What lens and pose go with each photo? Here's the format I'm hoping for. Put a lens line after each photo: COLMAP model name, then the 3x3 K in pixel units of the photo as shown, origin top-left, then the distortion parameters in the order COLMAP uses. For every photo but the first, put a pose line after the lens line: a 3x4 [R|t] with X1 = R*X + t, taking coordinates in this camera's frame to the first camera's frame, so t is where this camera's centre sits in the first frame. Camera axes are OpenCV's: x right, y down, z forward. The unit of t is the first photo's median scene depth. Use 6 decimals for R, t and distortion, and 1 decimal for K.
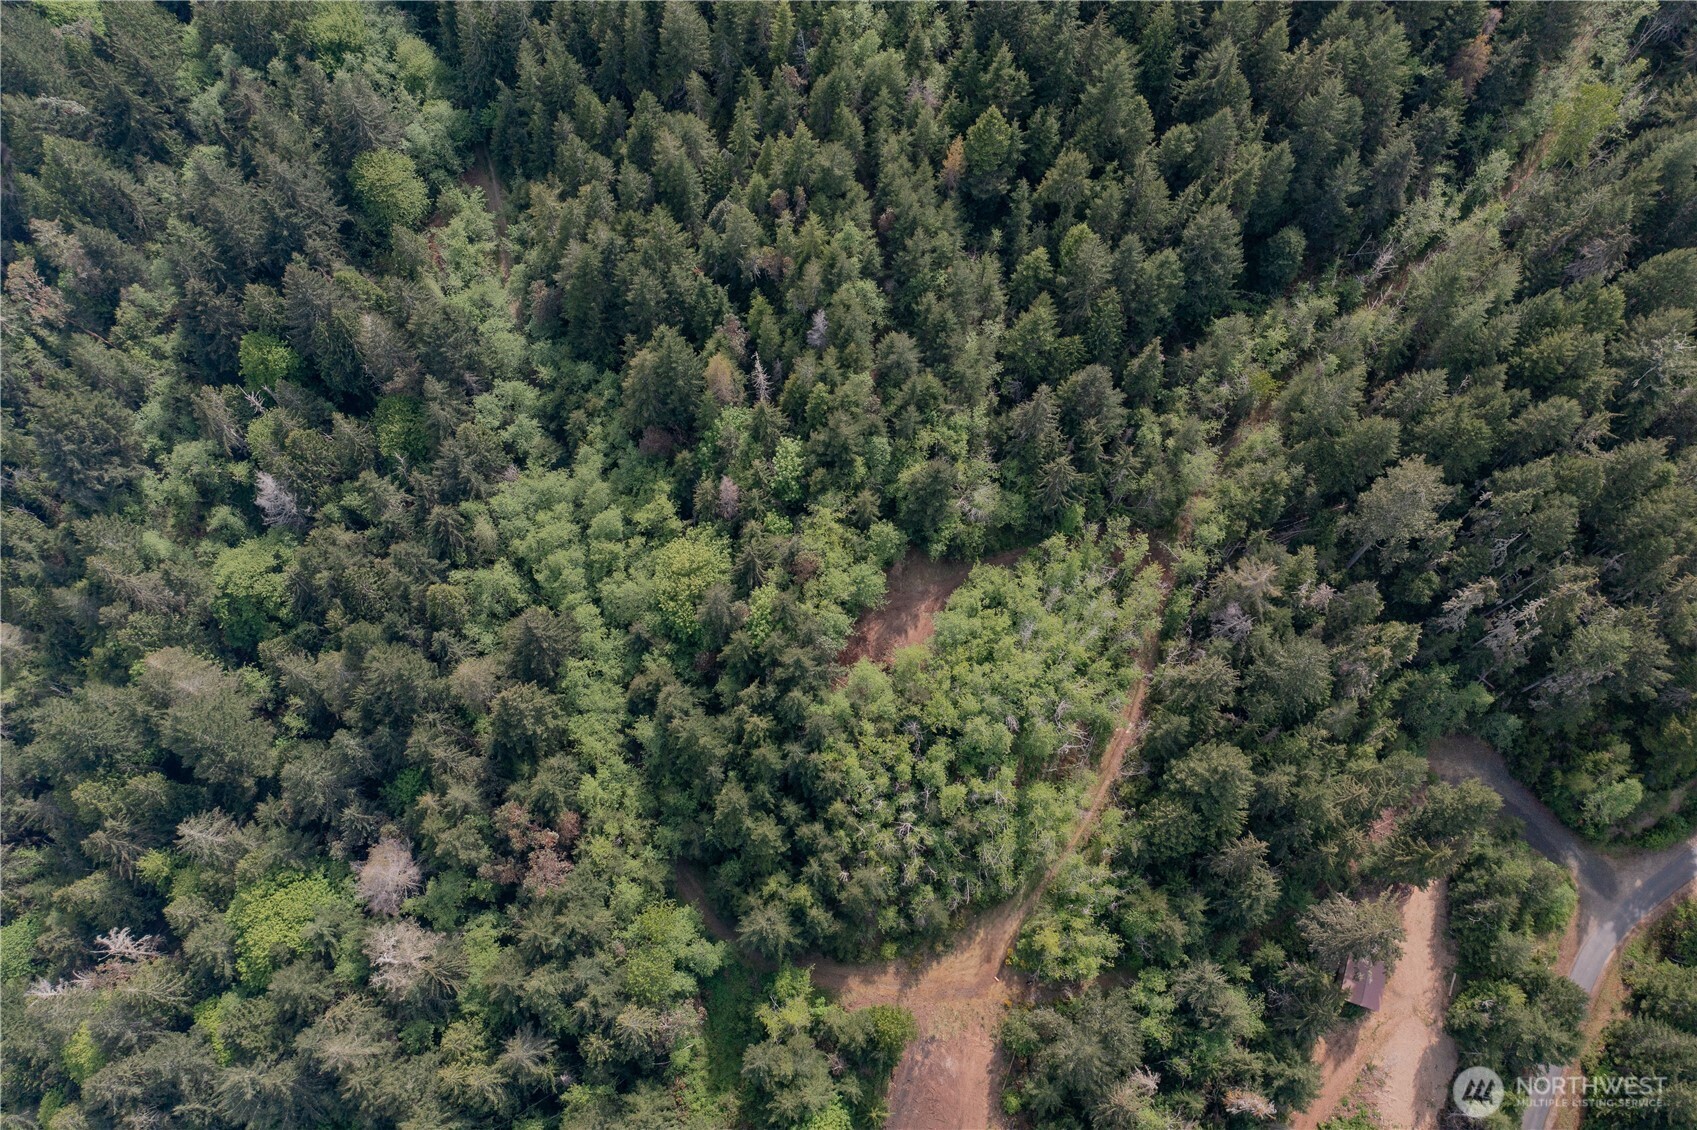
lens RADIAL K [[1331.8, 0, 854.3], [0, 1331.8, 568.8], [0, 0, 1]] dist [-0.024583, 0.003988]
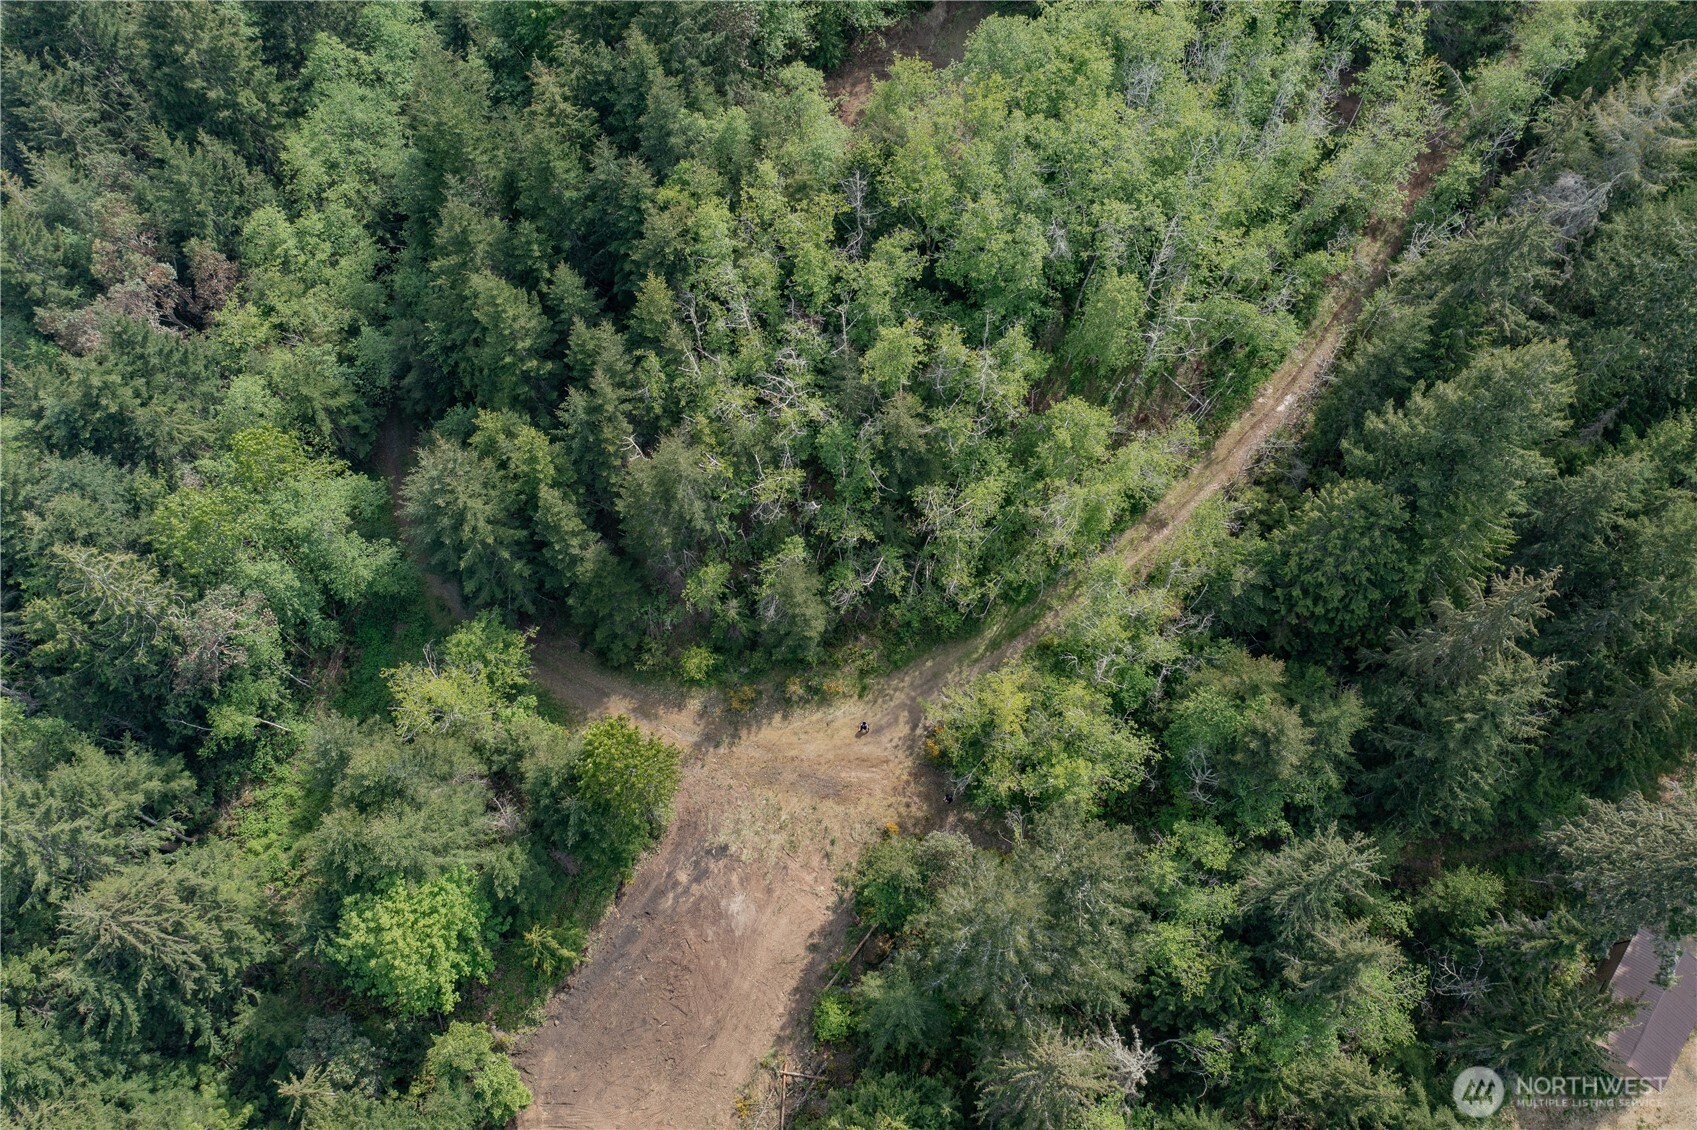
lens RADIAL K [[1331.8, 0, 851.1], [0, 1331.8, 563.4], [0, 0, 1]] dist [-0.024583, 0.003988]
pose [[0.953573, 0.279806, -0.111386, 0.119137], [-0.284916, 0.957997, -0.032640, 0.235801], [0.097574, 0.062860, 0.993241, 0.472800]]
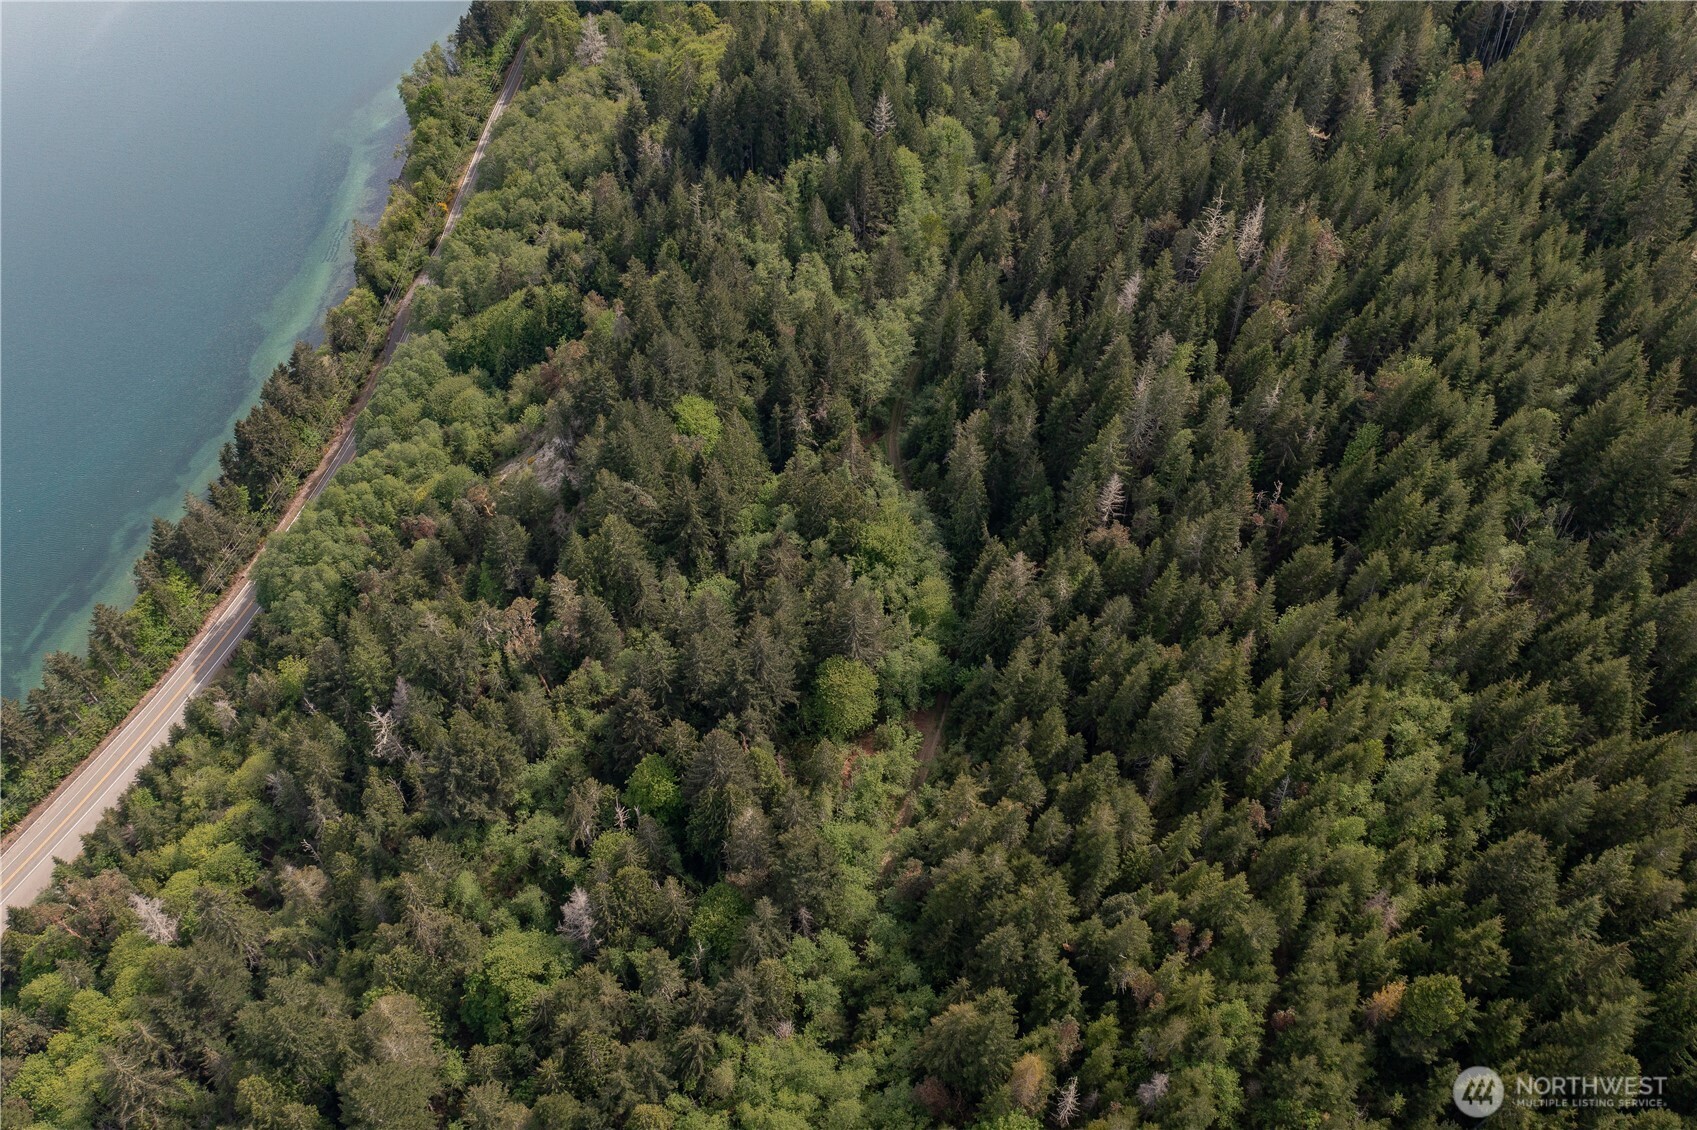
lens RADIAL K [[1331.8, 0, 850.3], [0, 1331.8, 575.1], [0, 0, 1]] dist [-0.024583, 0.003988]
pose [[0.832847, 0.427113, -0.352052, -0.030841], [-0.524426, 0.812349, -0.255081, -0.127904], [0.177040, 0.397069, 0.900552, 0.047813]]
